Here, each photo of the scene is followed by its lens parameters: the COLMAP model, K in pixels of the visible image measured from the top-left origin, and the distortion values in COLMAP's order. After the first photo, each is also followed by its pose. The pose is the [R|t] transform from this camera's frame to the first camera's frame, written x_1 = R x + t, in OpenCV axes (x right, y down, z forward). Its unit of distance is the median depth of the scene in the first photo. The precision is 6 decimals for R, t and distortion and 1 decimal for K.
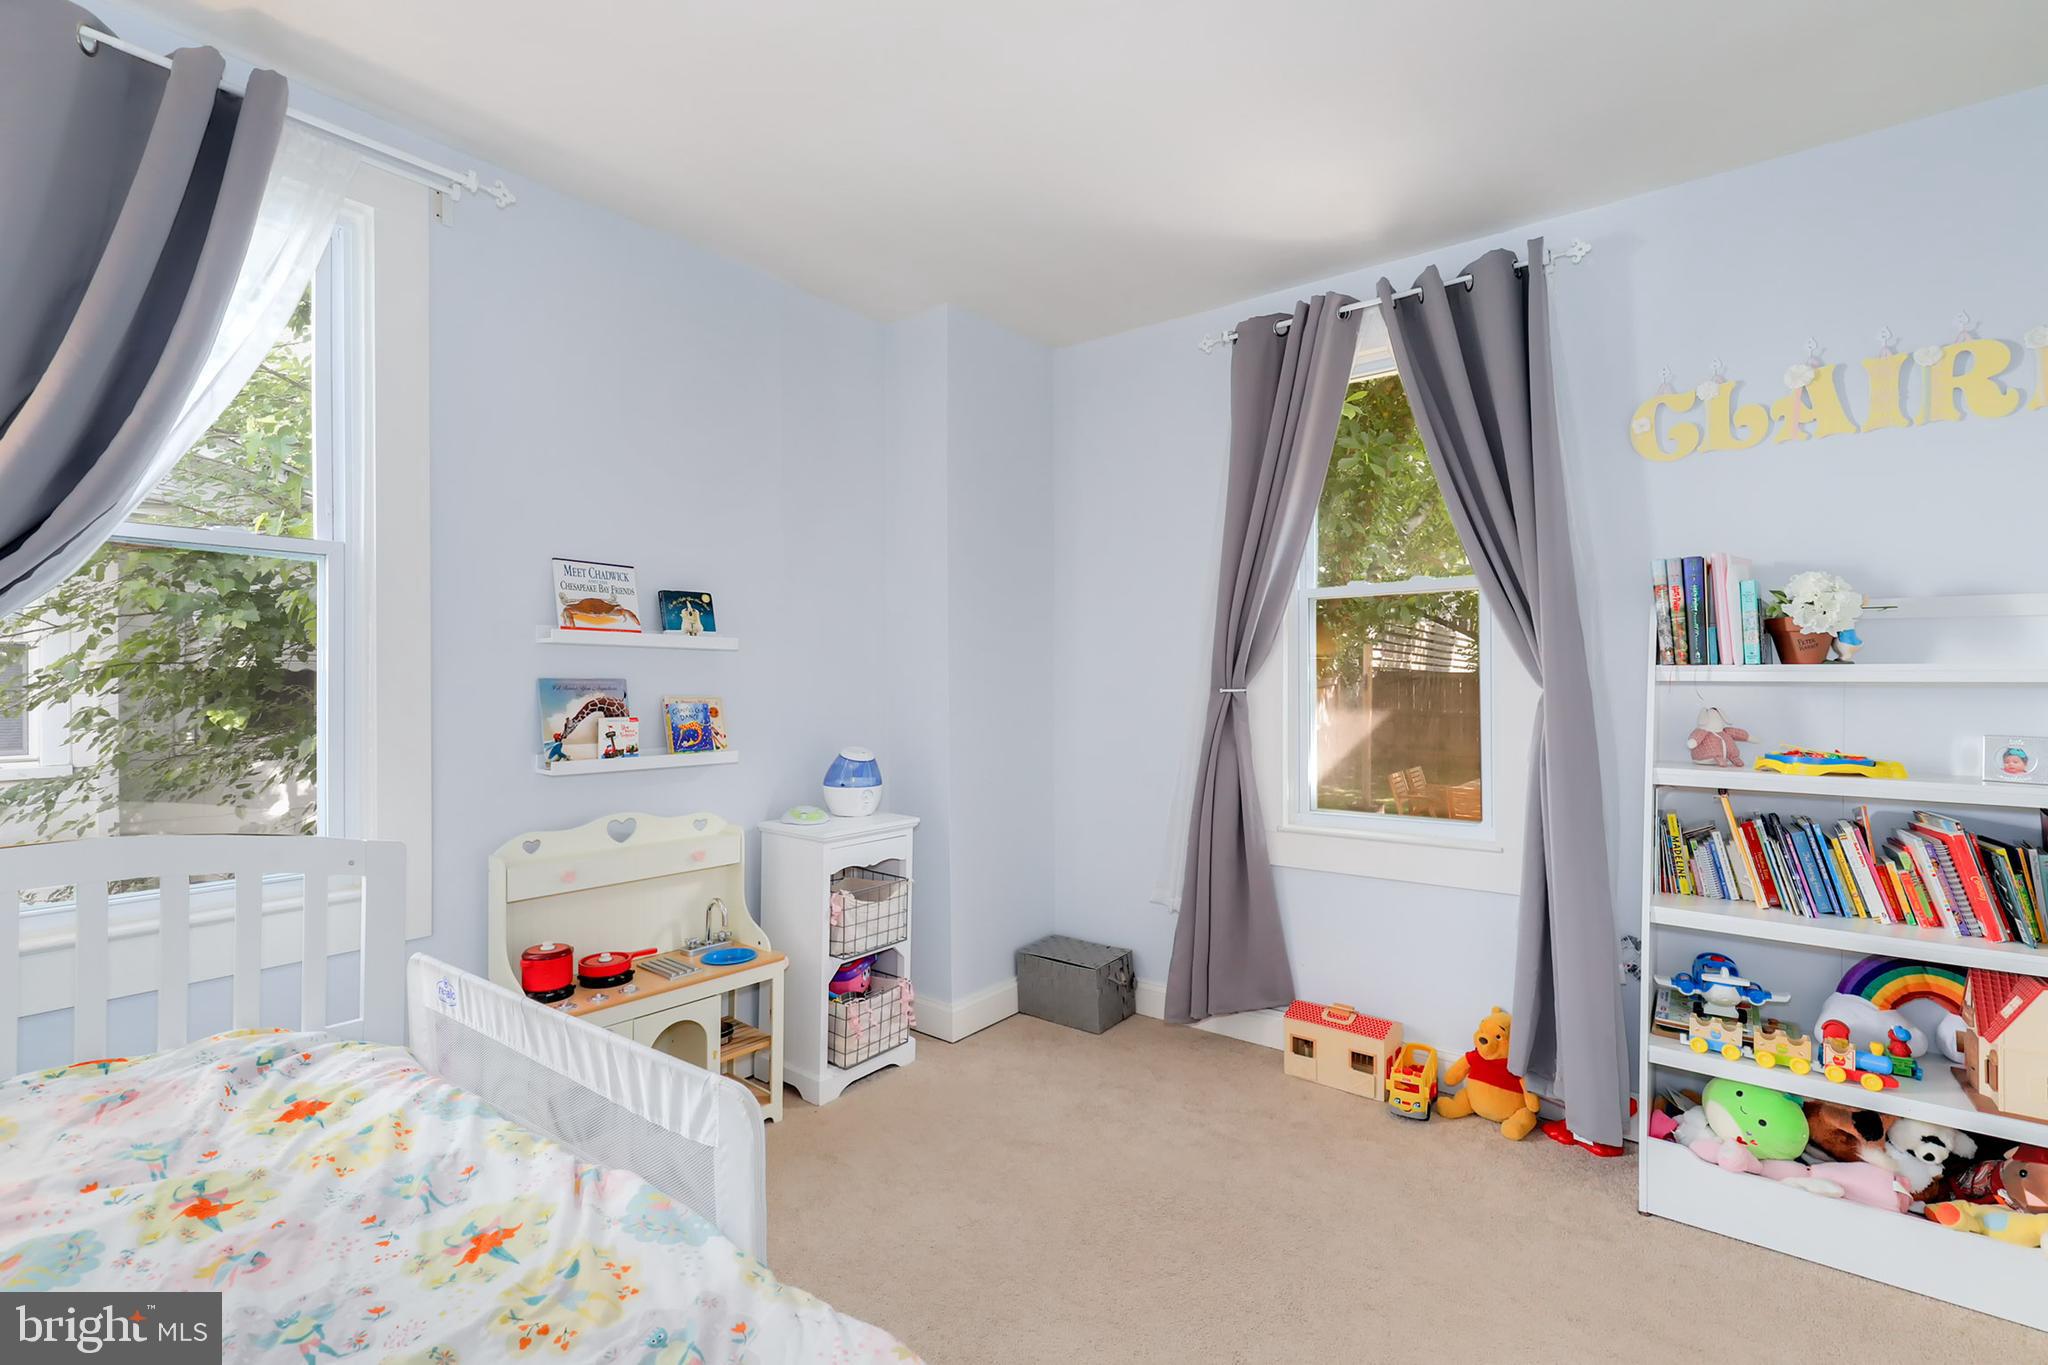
lens RADIAL K [[930.0, 0, 1023.0], [0, 930.0, 697.0], [0, 0, 1]] dist [0.008041, 0.000179]
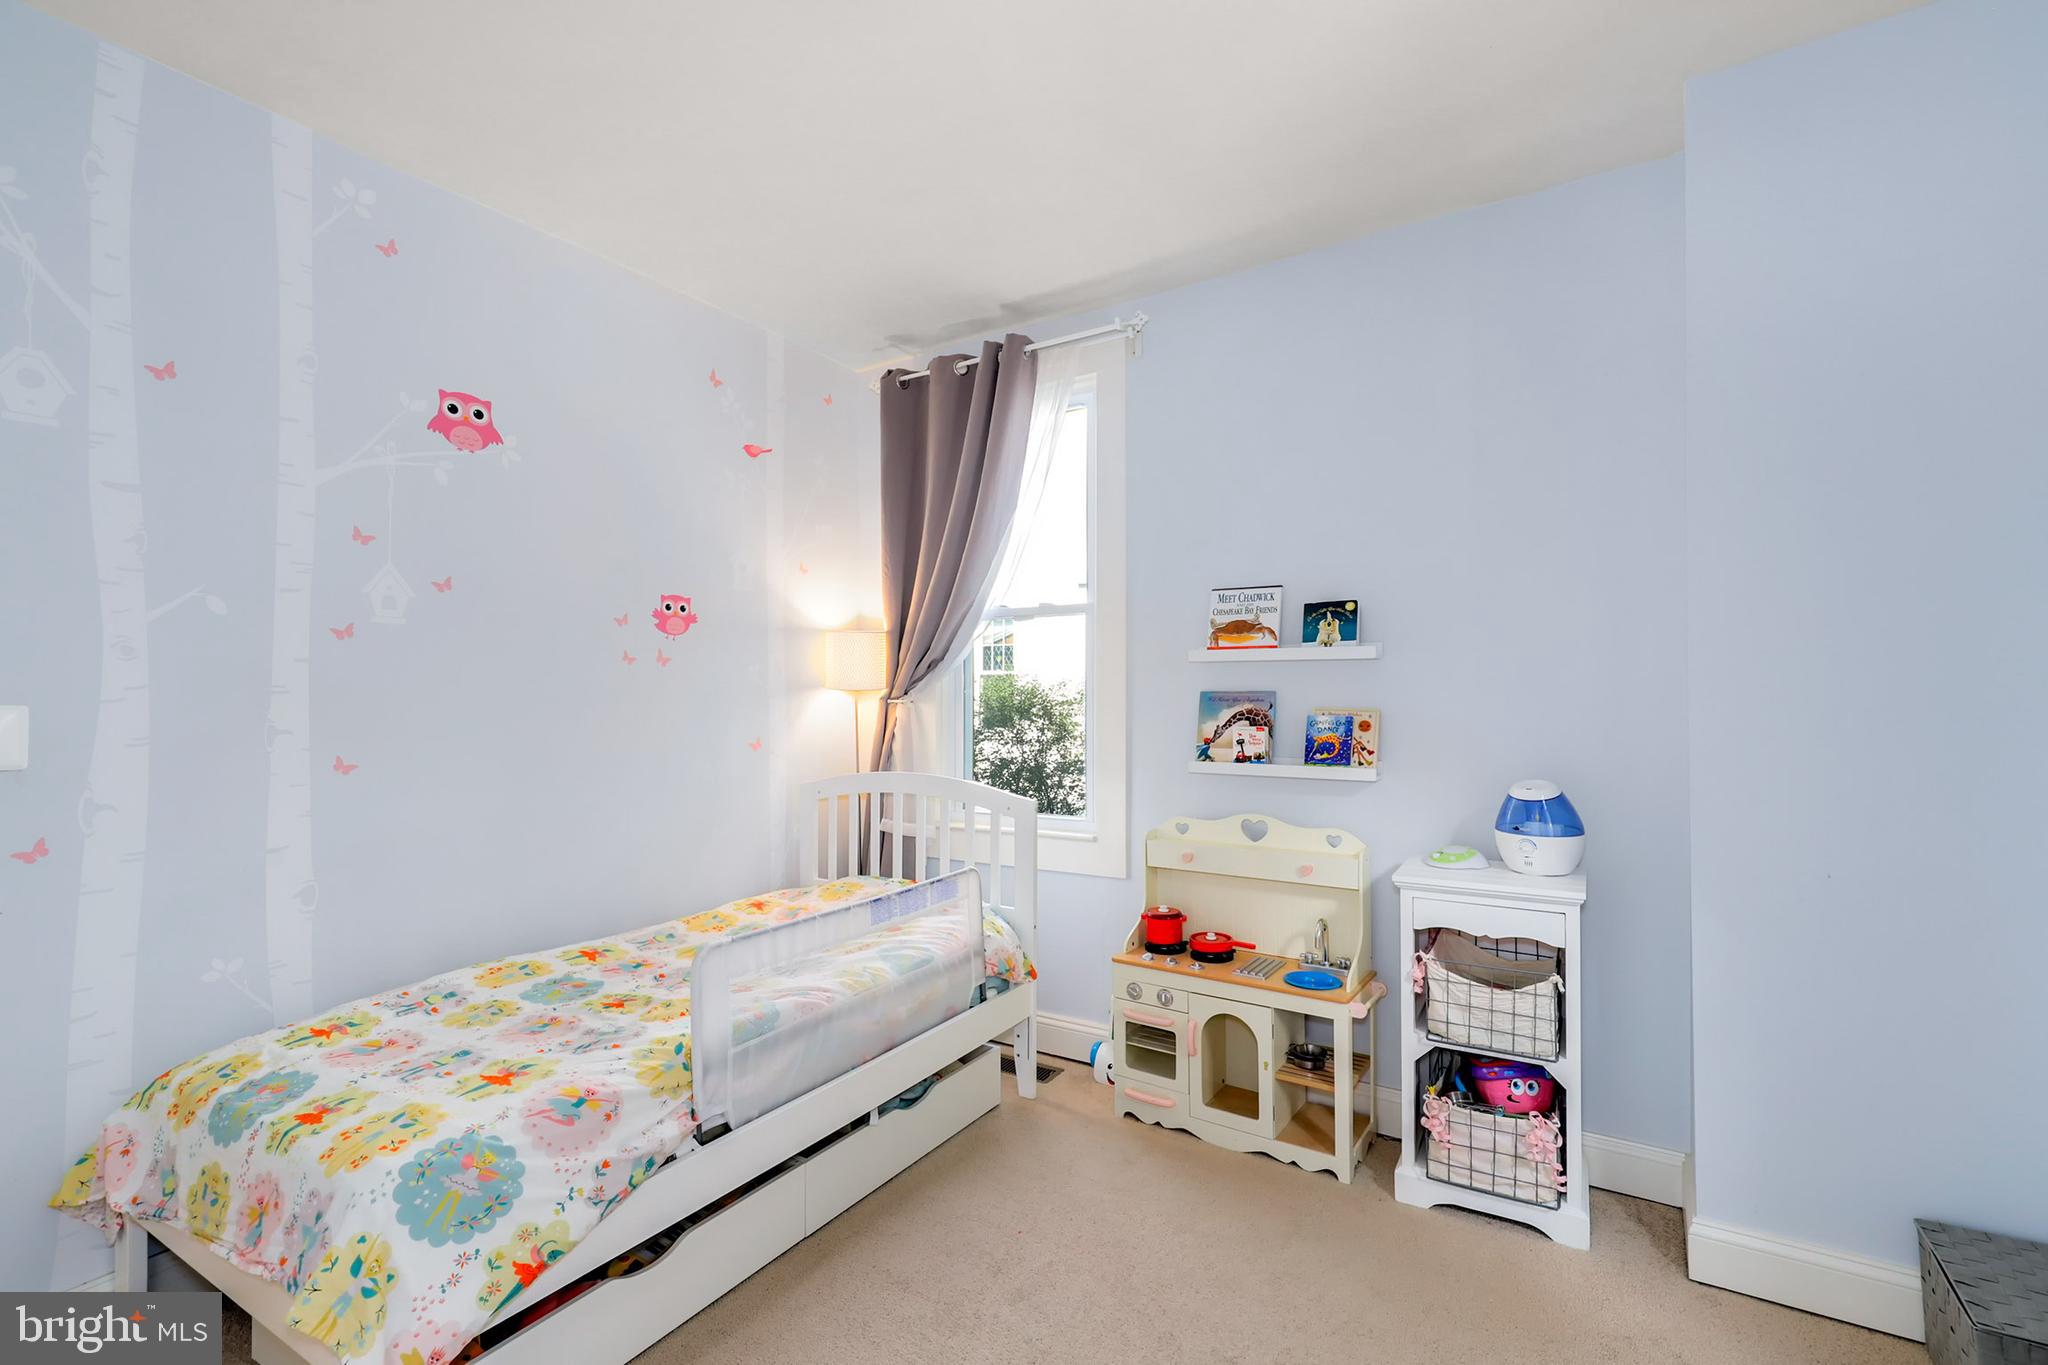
lens RADIAL K [[930.0, 0, 1023.0], [0, 930.0, 697.0], [0, 0, 1]] dist [0.008041, 0.000179]
pose [[0.092815, 0.003861, -0.995676, 0.616432], [-0.009093, 0.999954, 0.003030, -0.013516], [0.995642, 0.008773, 0.092845, 0.617793]]
